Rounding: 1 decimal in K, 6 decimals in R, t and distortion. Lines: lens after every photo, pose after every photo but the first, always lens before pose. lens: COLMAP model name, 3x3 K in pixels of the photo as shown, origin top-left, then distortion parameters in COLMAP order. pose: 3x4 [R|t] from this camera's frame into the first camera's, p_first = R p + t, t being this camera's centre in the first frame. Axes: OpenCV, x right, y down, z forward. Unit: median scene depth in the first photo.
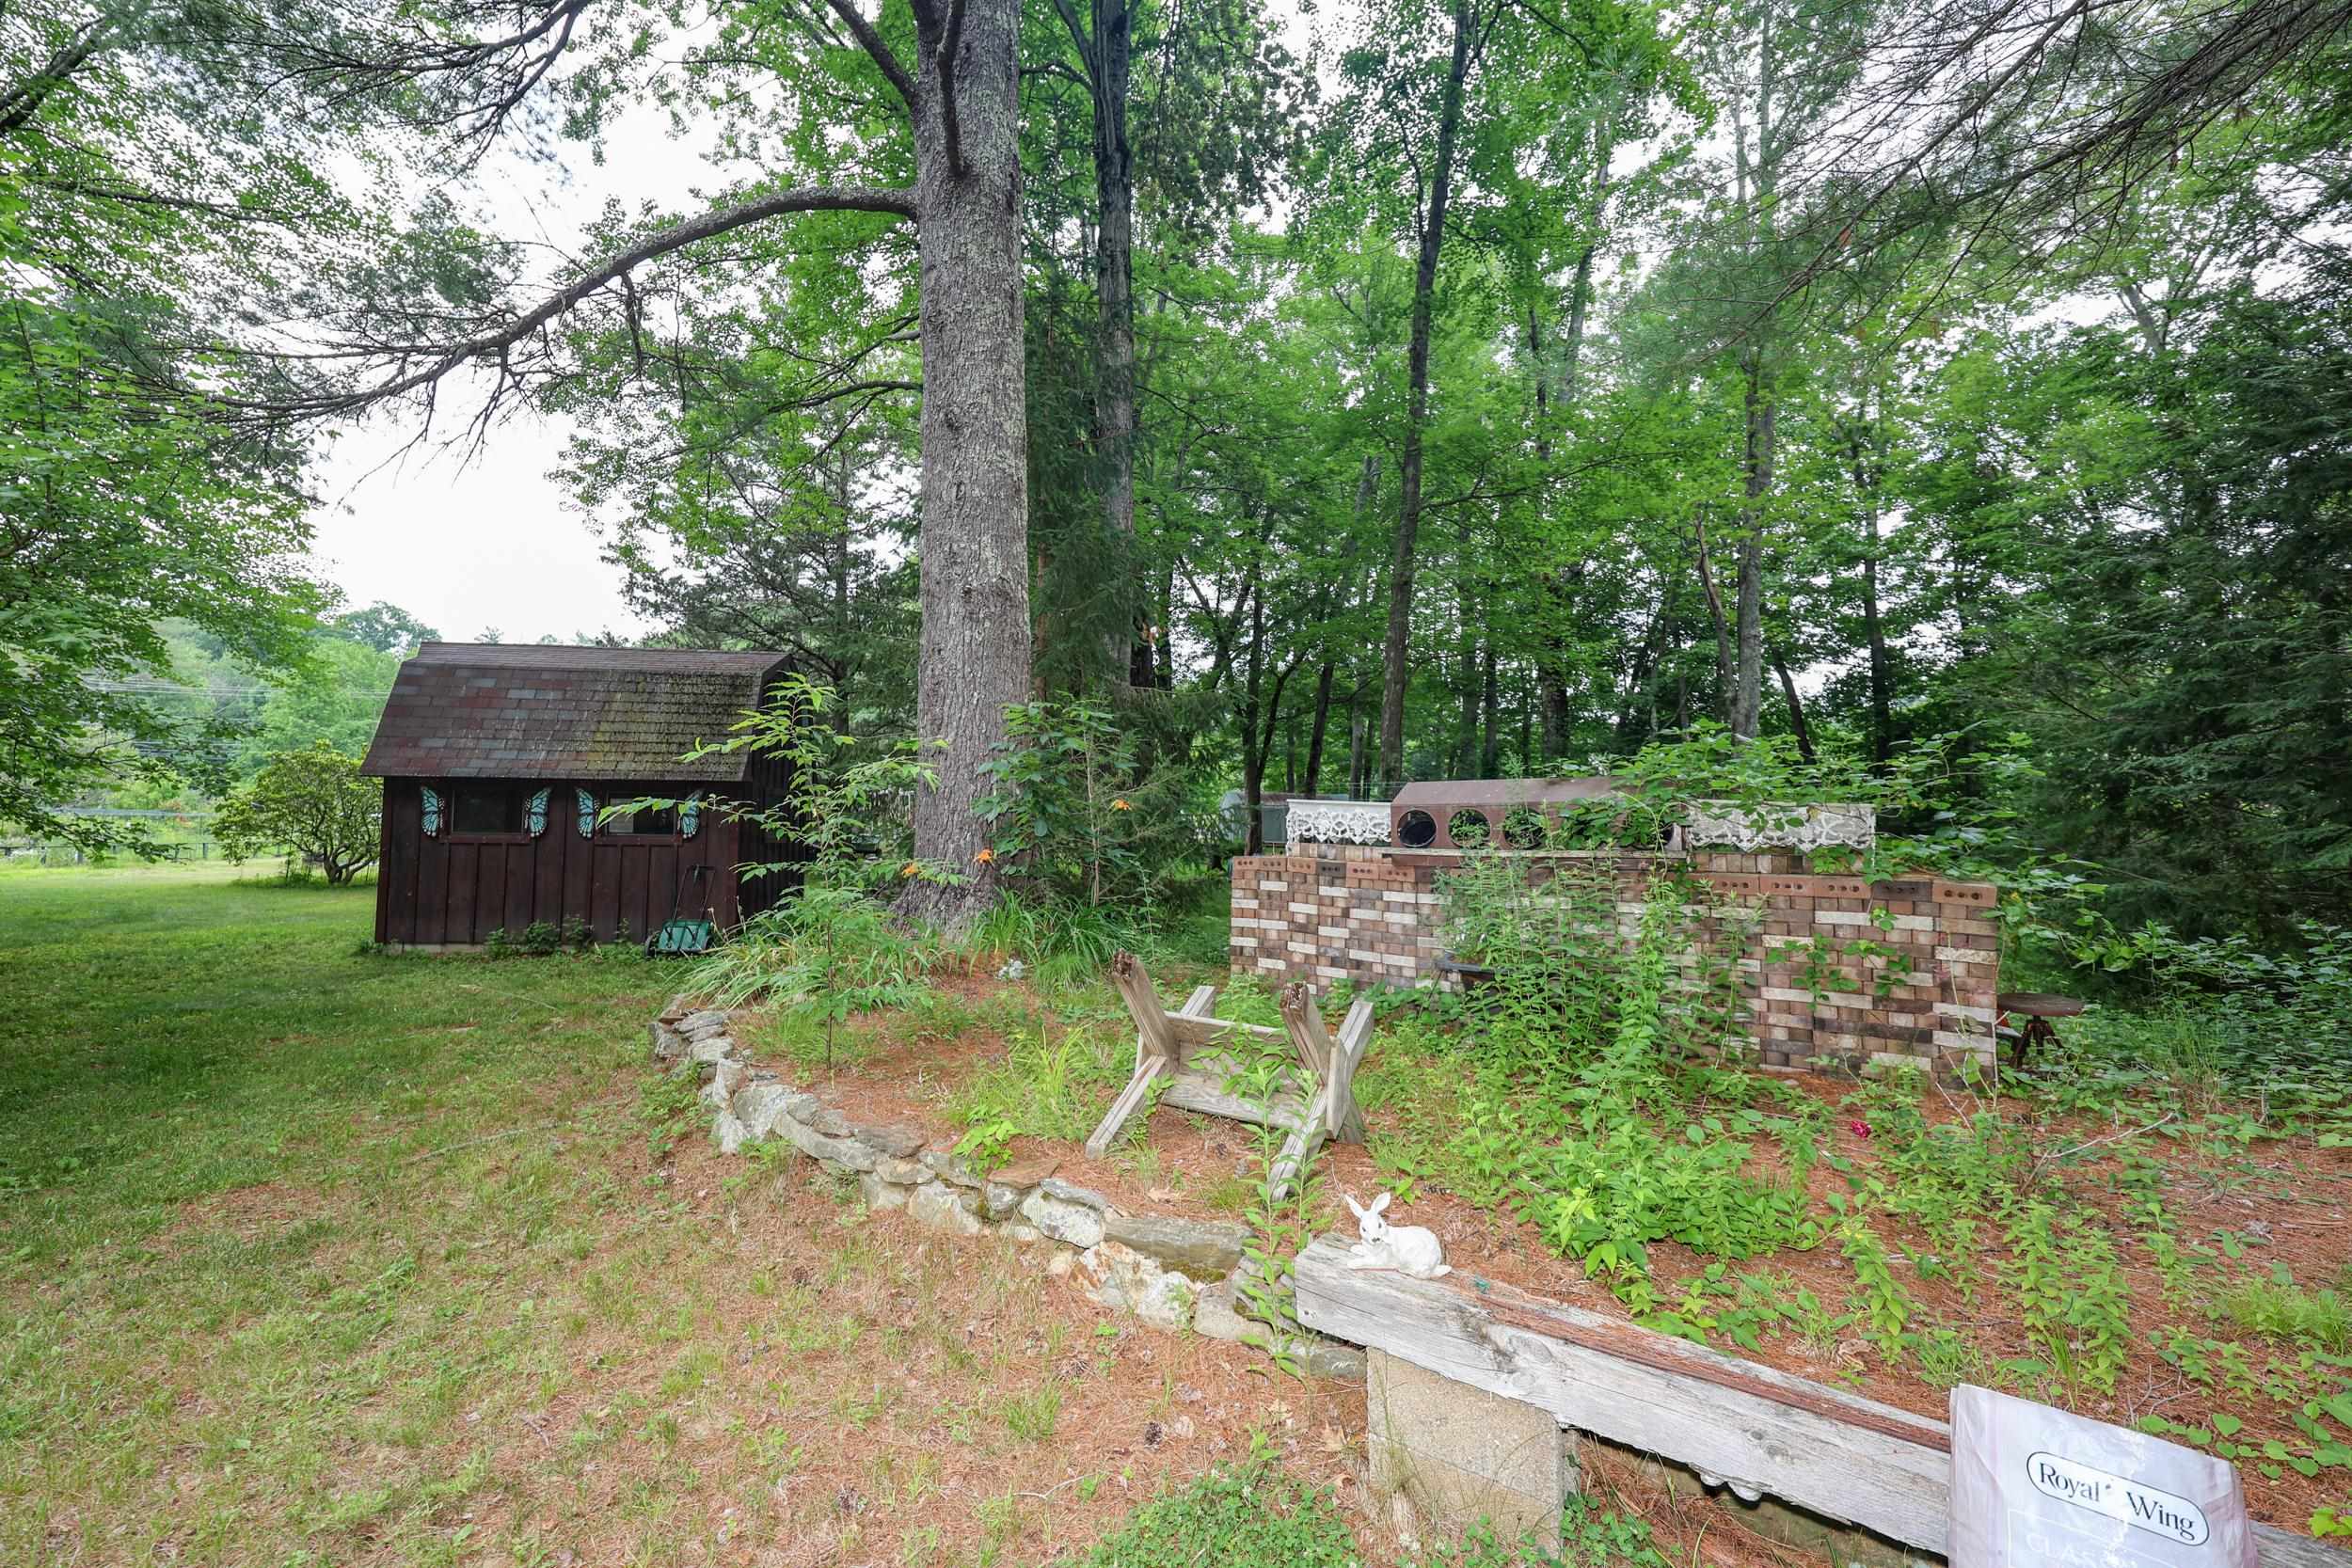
lens RADIAL K [[983.0, 0, 1167.3], [0, 983.0, 784.4], [0, 0, 1]] dist [0.001247, -0.000222]
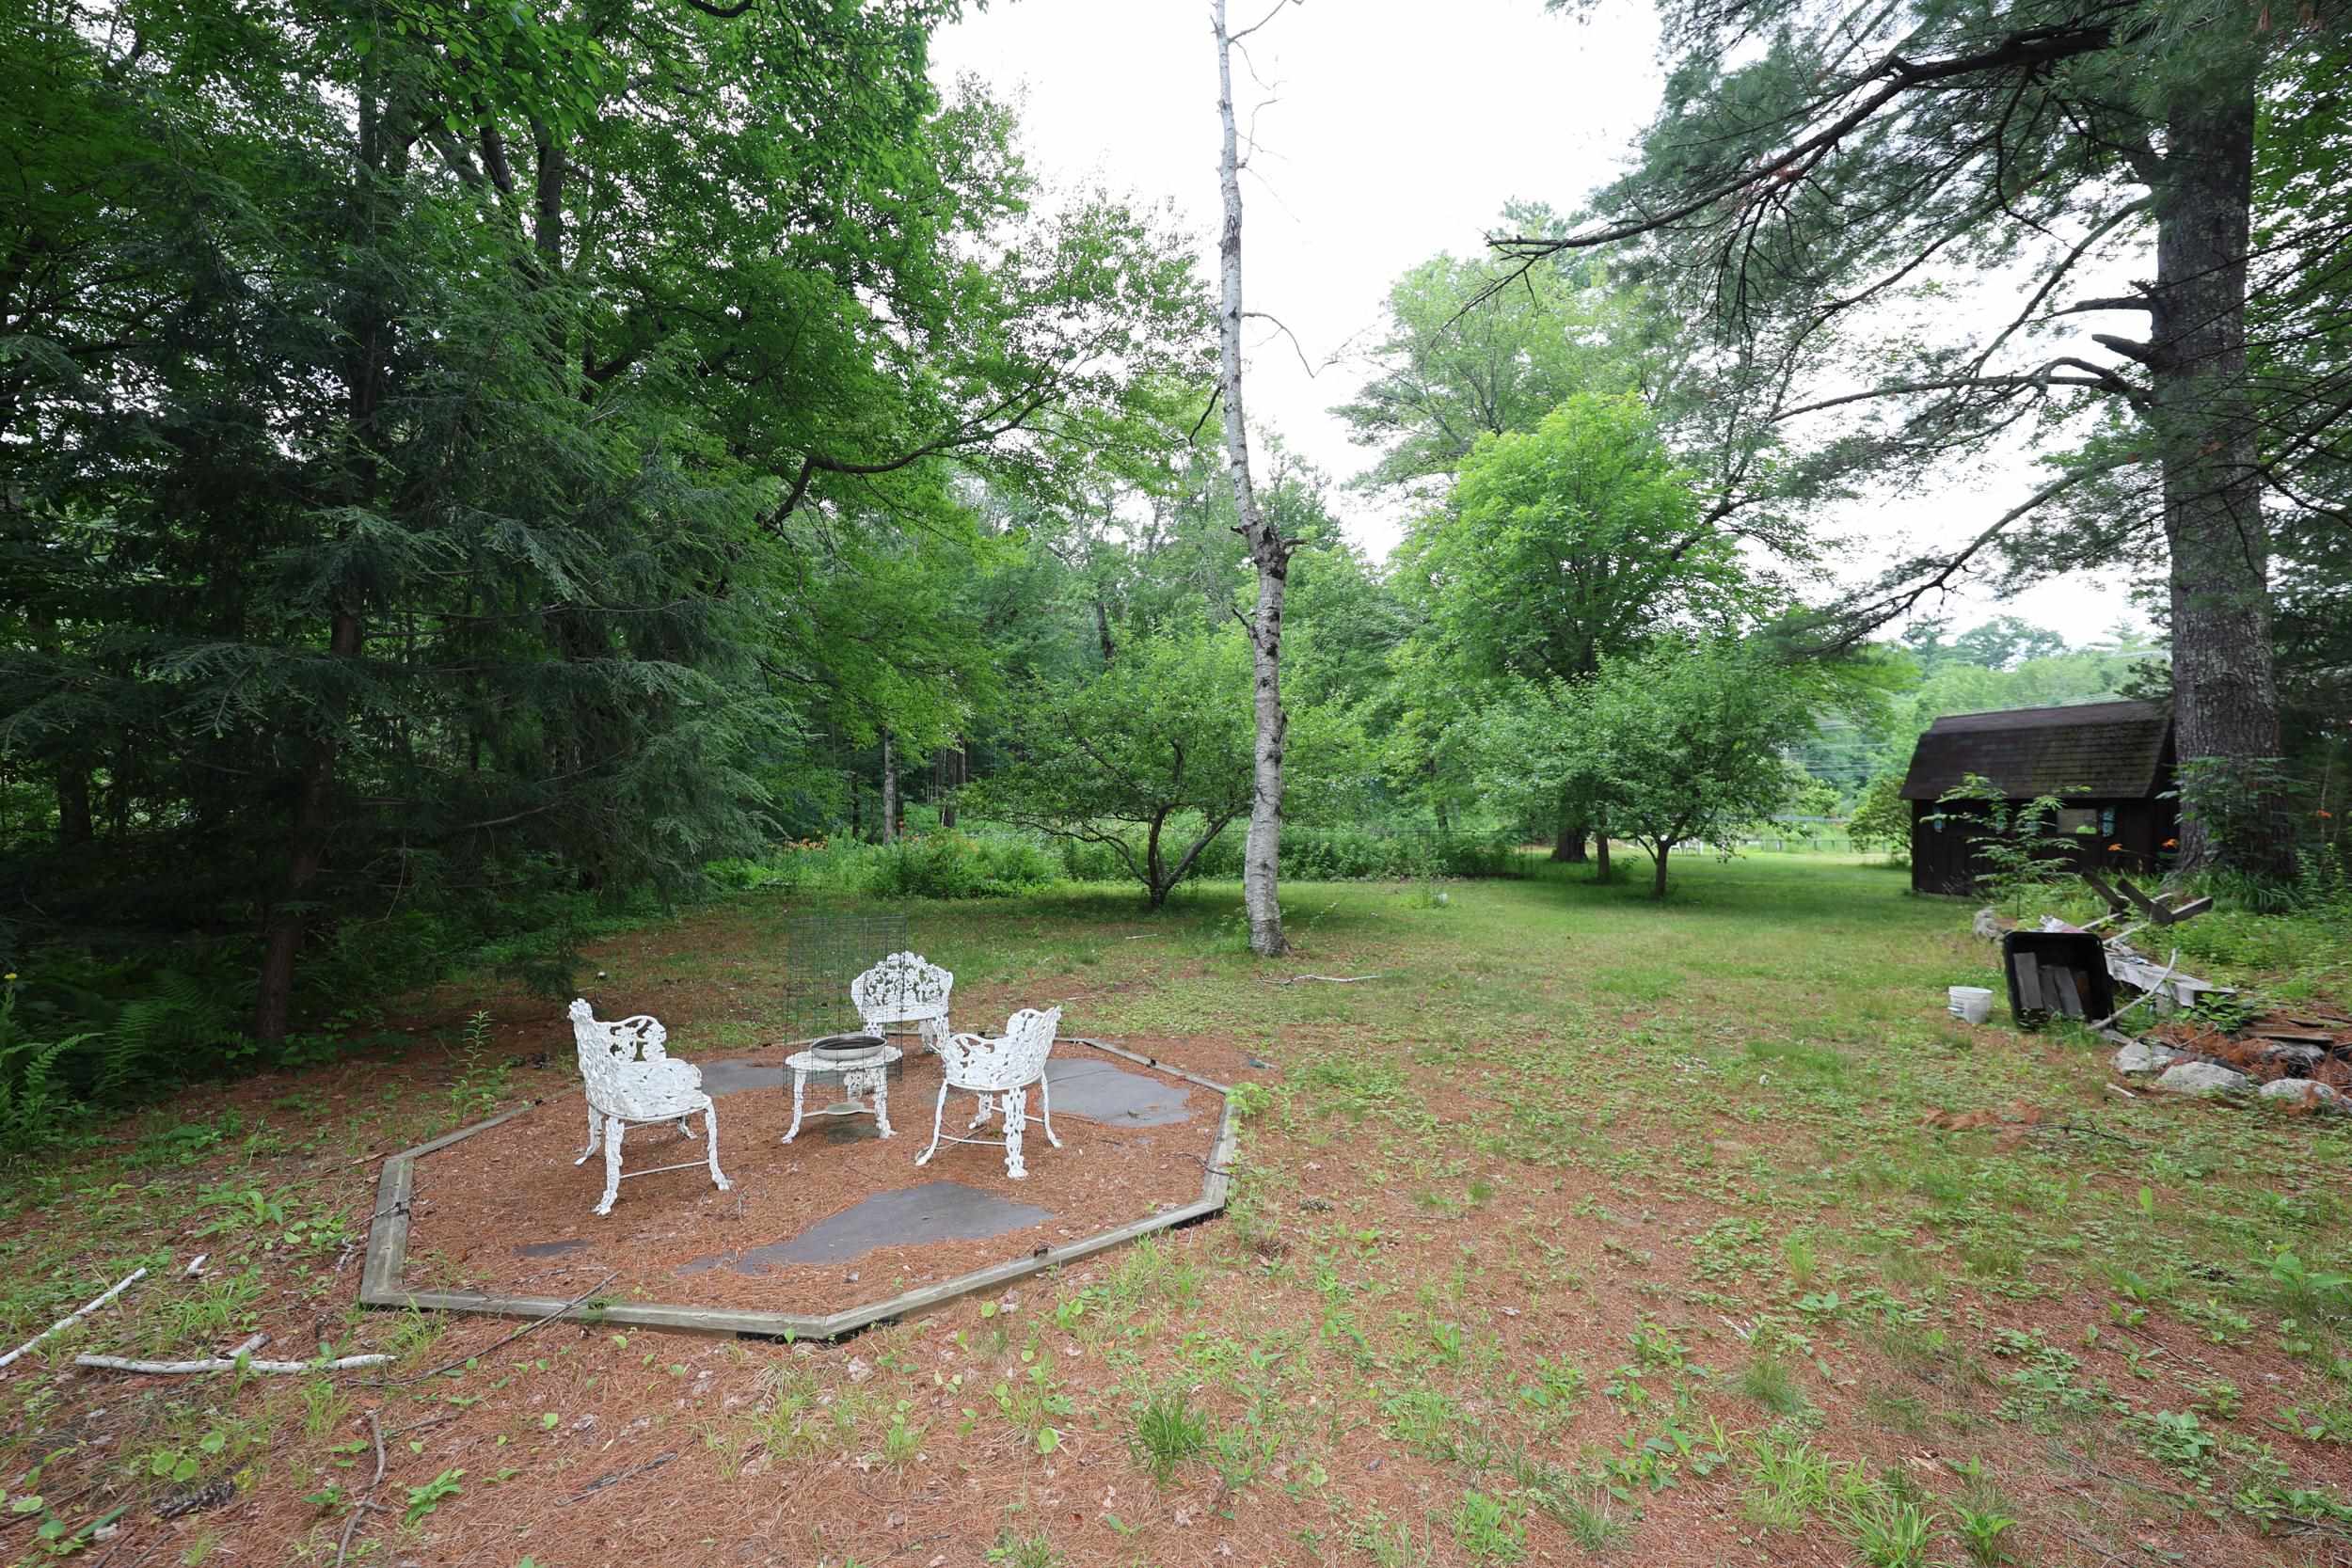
lens RADIAL K [[983.0, 0, 1167.3], [0, 983.0, 784.4], [0, 0, 1]] dist [0.001247, -0.000222]
pose [[0.180506, -0.035035, -0.982950, 0.341184], [0.029126, 0.999118, -0.030263, -0.009042], [0.983143, -0.023167, 0.181367, -0.312435]]
